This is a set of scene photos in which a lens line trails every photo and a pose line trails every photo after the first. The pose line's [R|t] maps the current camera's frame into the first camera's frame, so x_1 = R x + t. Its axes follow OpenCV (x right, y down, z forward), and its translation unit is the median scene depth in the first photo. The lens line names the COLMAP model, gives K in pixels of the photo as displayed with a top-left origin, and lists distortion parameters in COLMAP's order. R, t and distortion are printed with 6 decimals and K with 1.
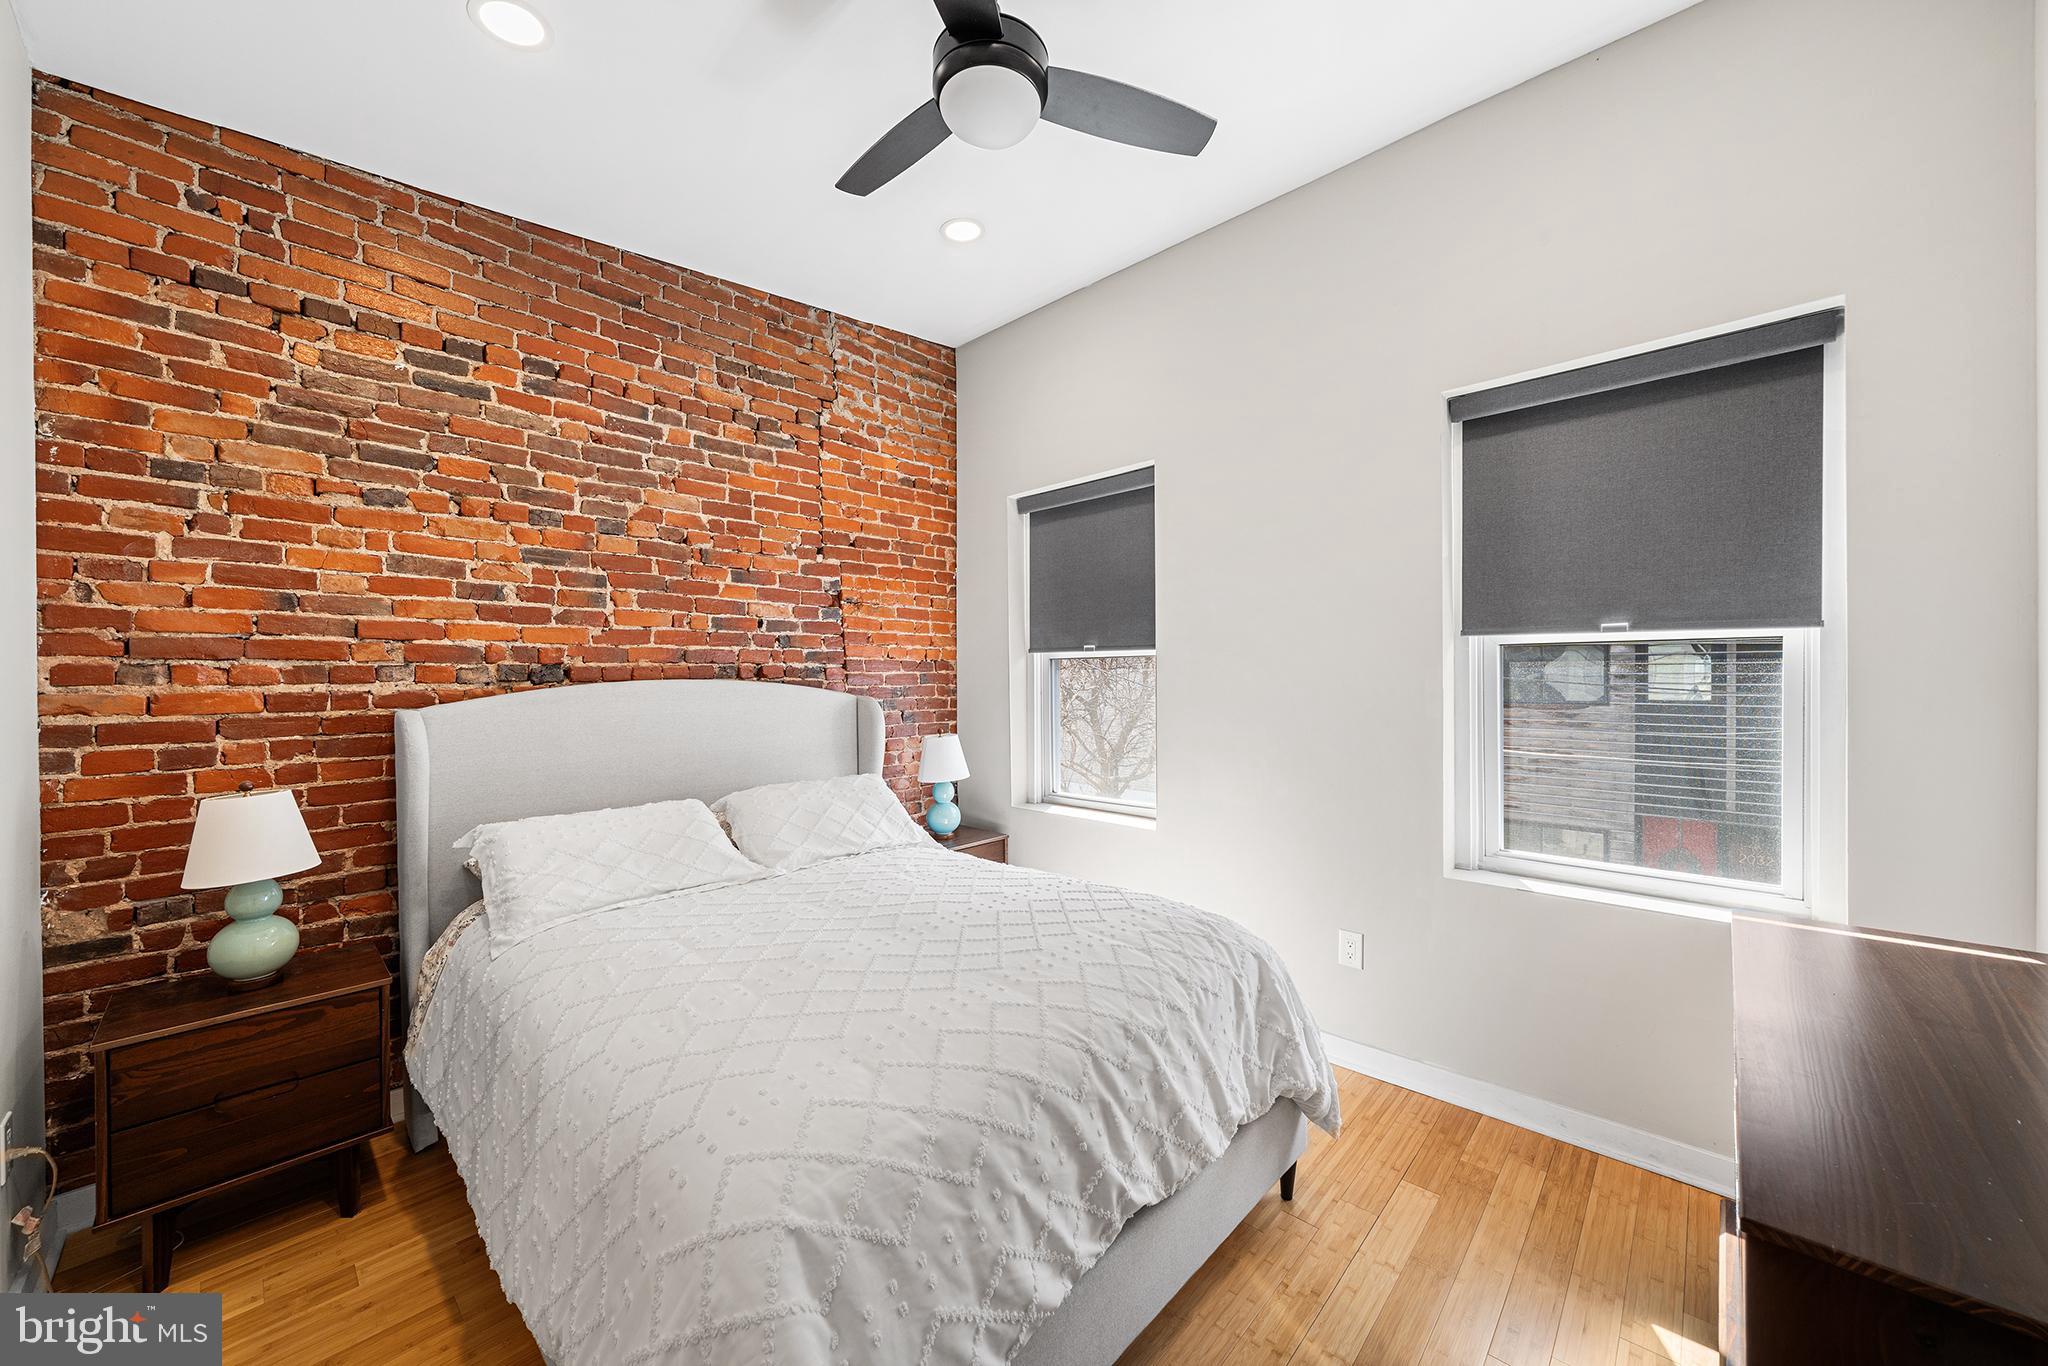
lens RADIAL K [[761.9, 0, 1044.0], [0, 761.9, 683.5], [0, 0, 1]] dist [-0.003072, -0.000688]
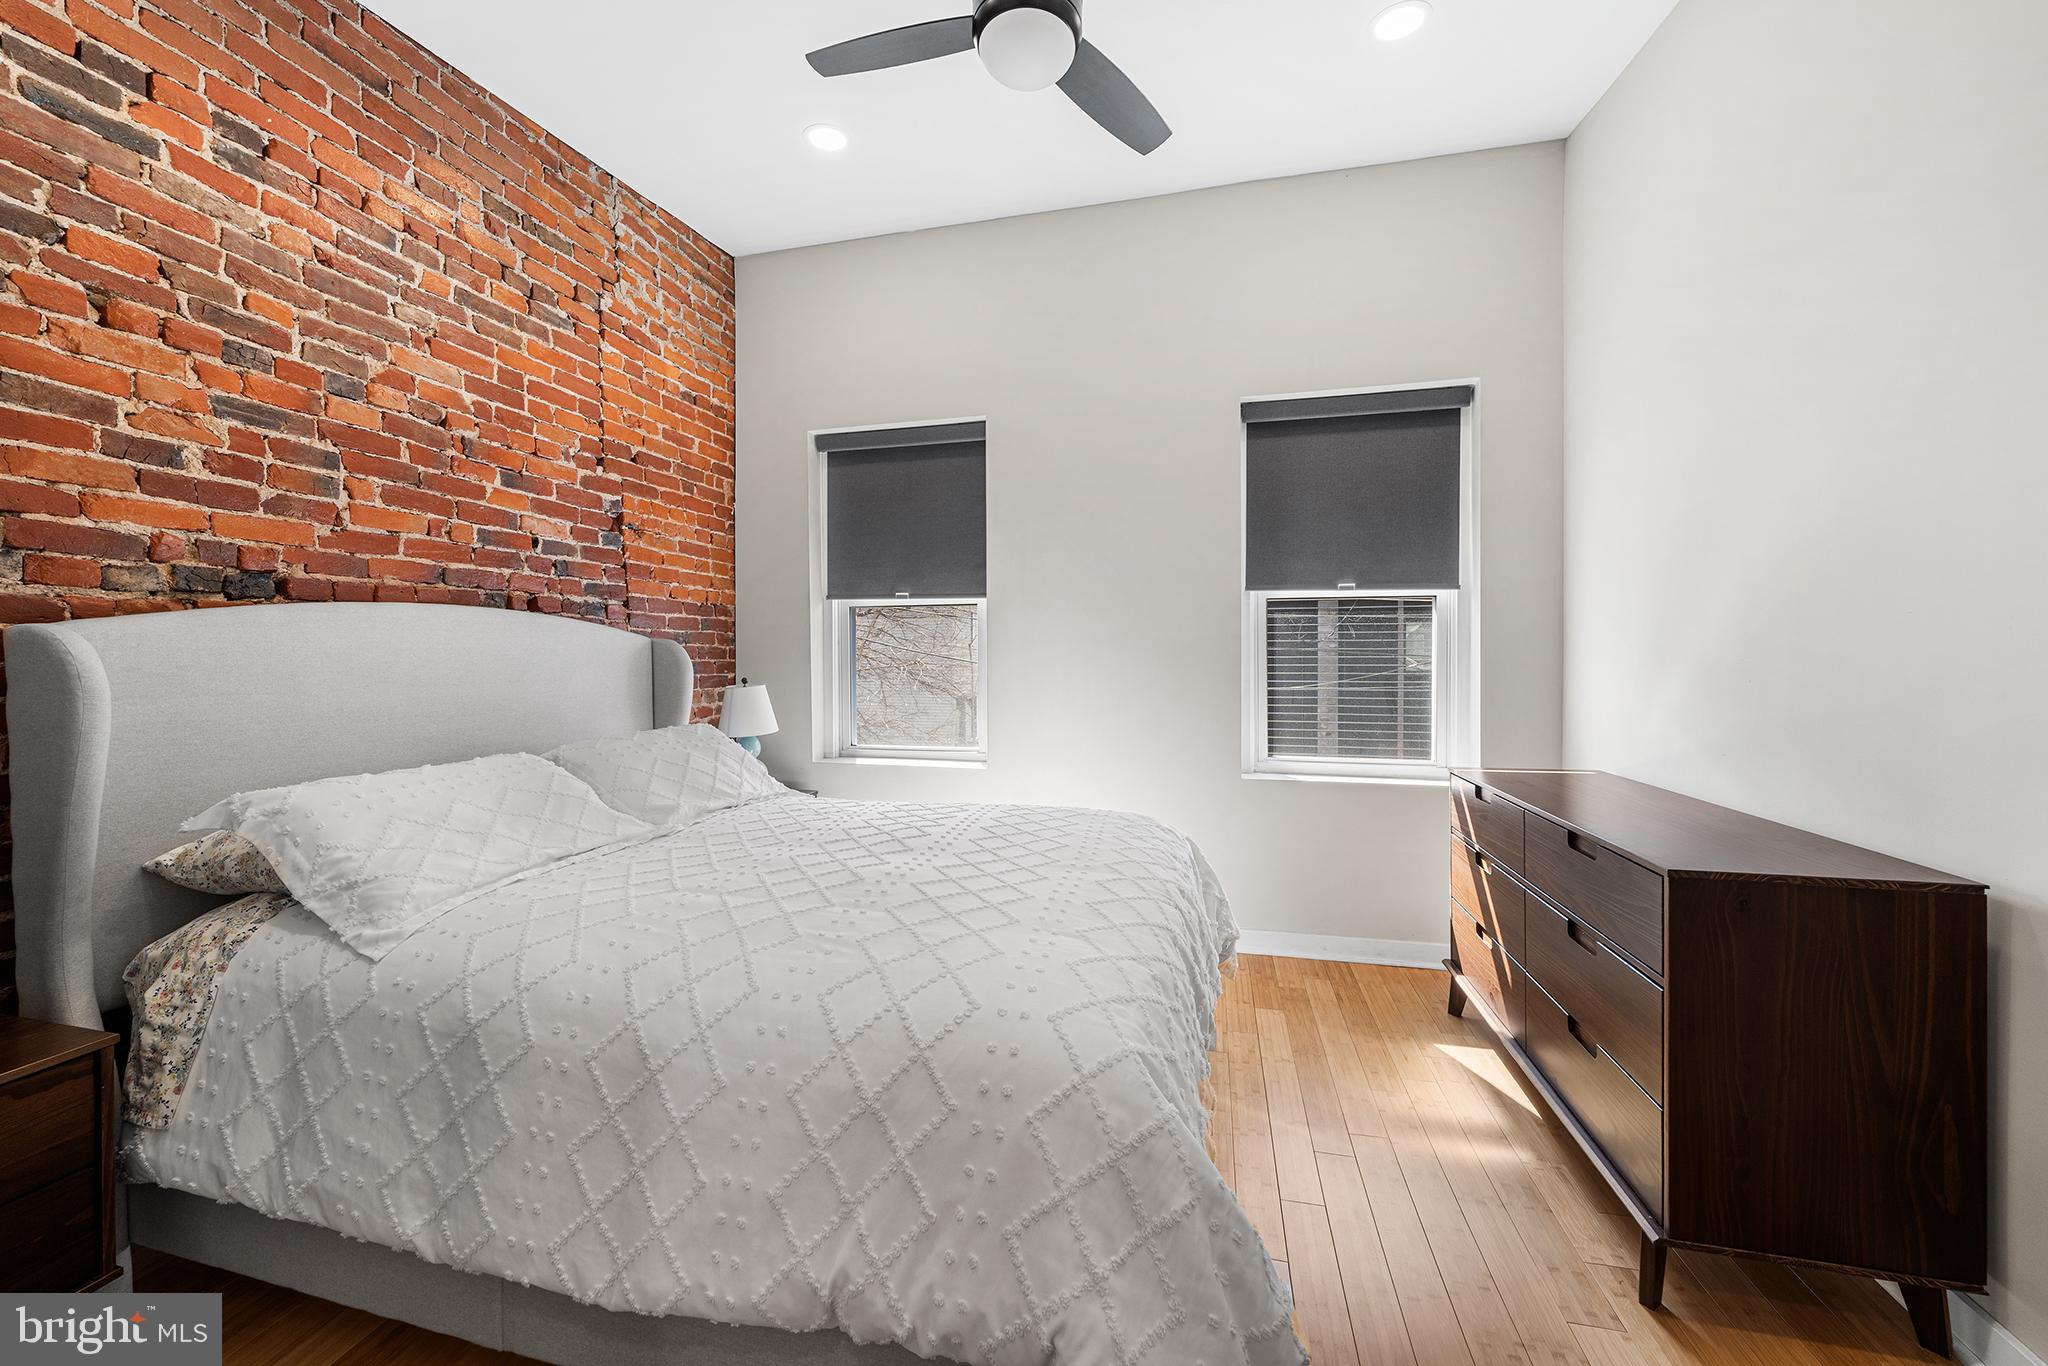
lens RADIAL K [[777.2, 0, 1043.5], [0, 777.2, 668.4], [0, 0, 1]] dist [-0.004150, 0.000296]
pose [[0.864442, -0.002793, 0.502725, -0.354219], [0.001913, 0.999996, 0.002267, 0.056867], [-0.502729, -0.000998, 0.864444, 0.037288]]
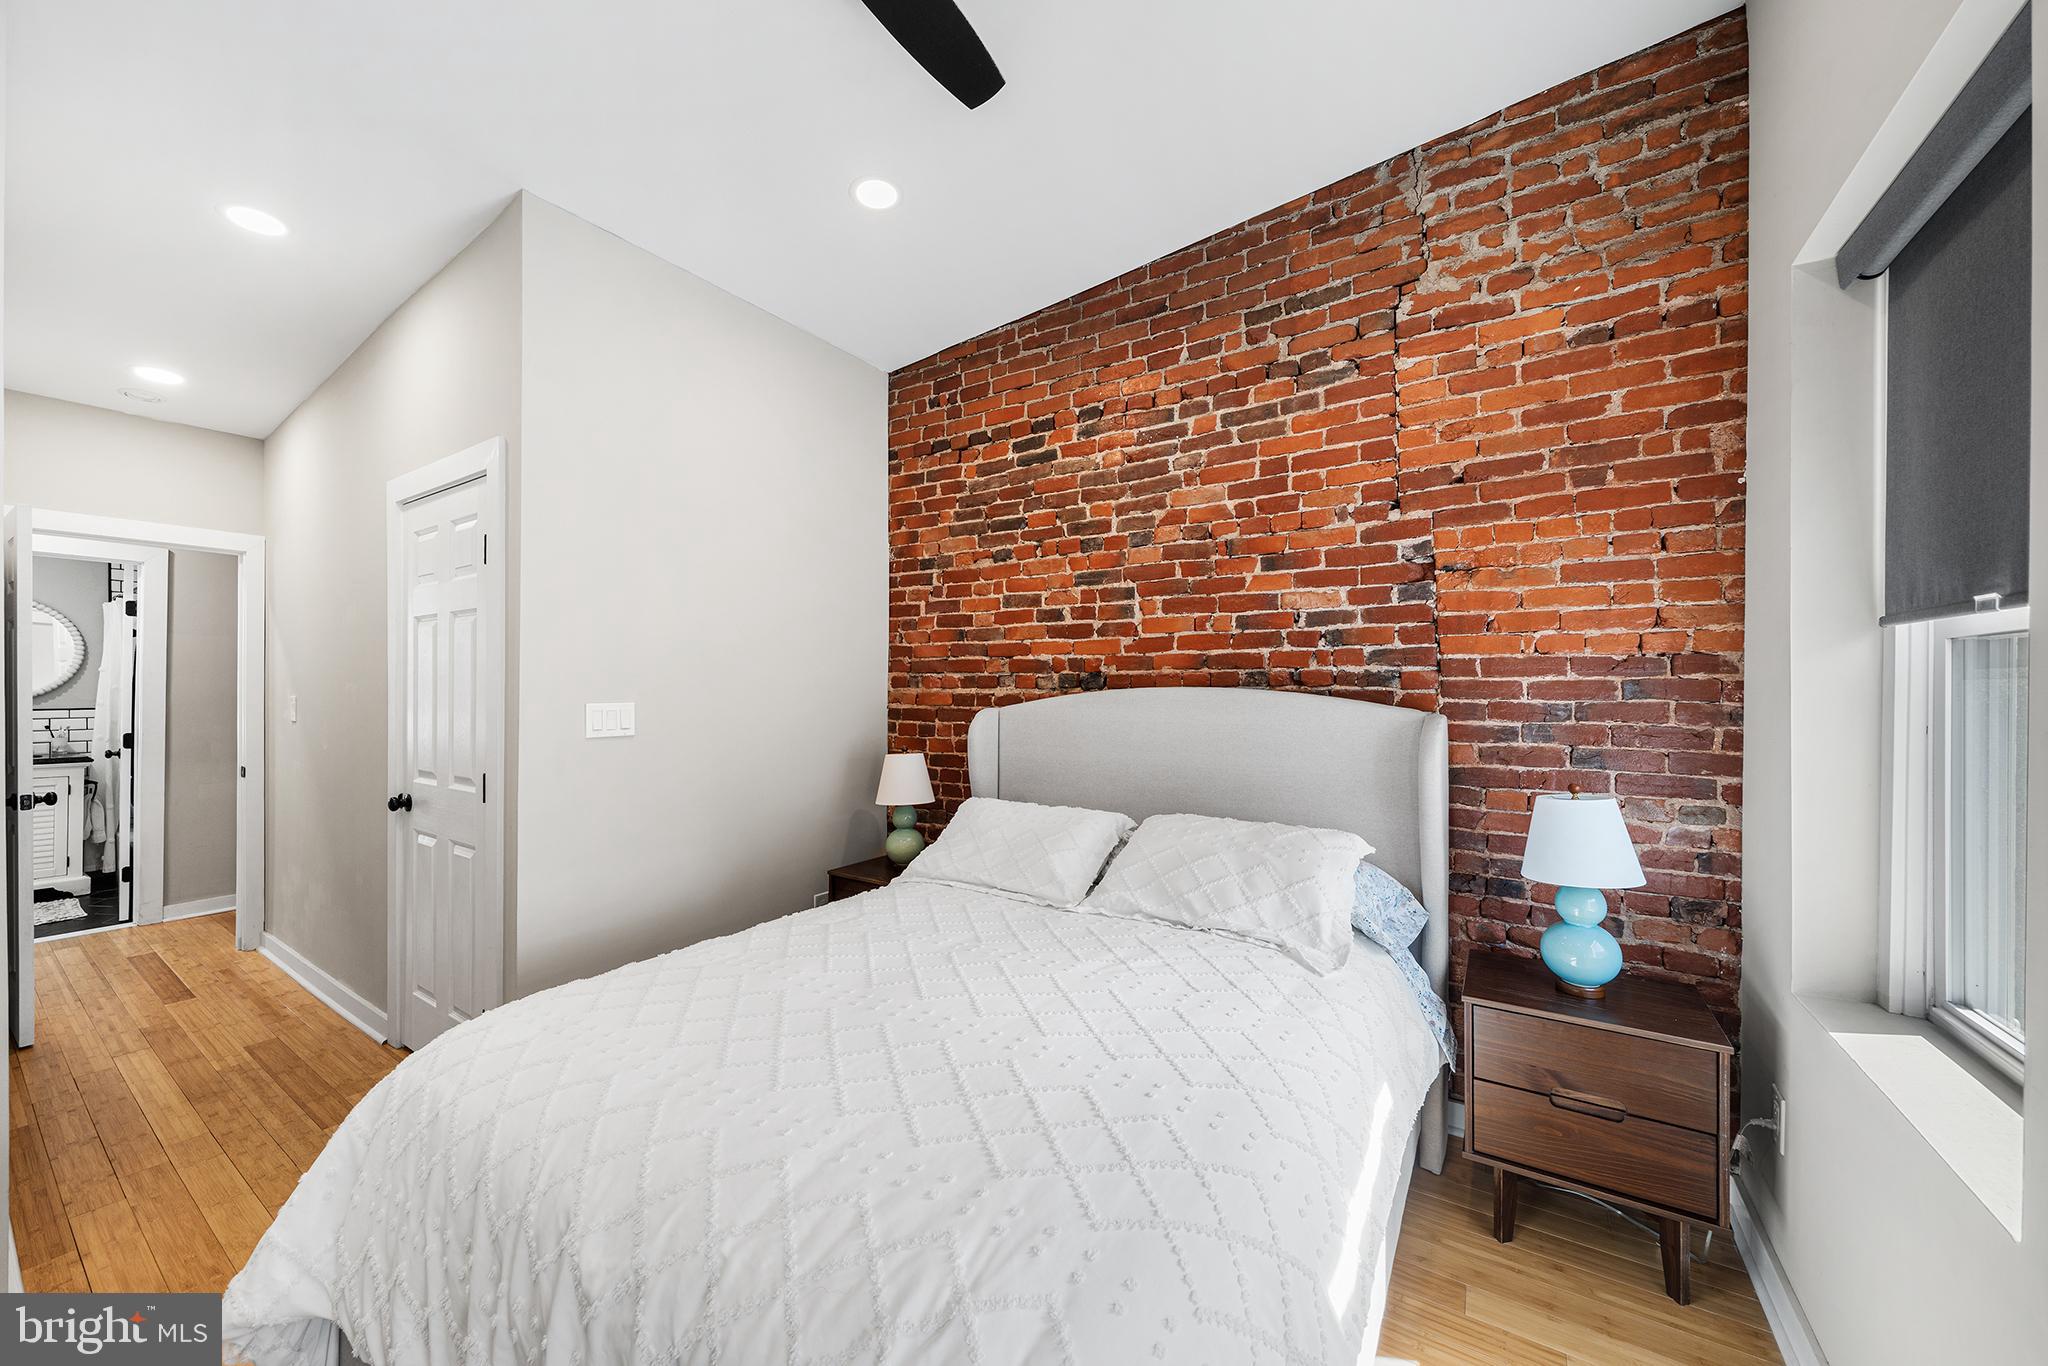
lens RADIAL K [[719.3, 0, 984.2], [0, 719.3, 693.0], [0, 0, 1]] dist [-0.004591, -0.000016]
pose [[0.147866, 0.011240, -0.988944, 0.354392], [-0.014359, 0.999854, 0.009217, -0.002378], [0.988903, 0.012837, 0.148006, 0.624876]]
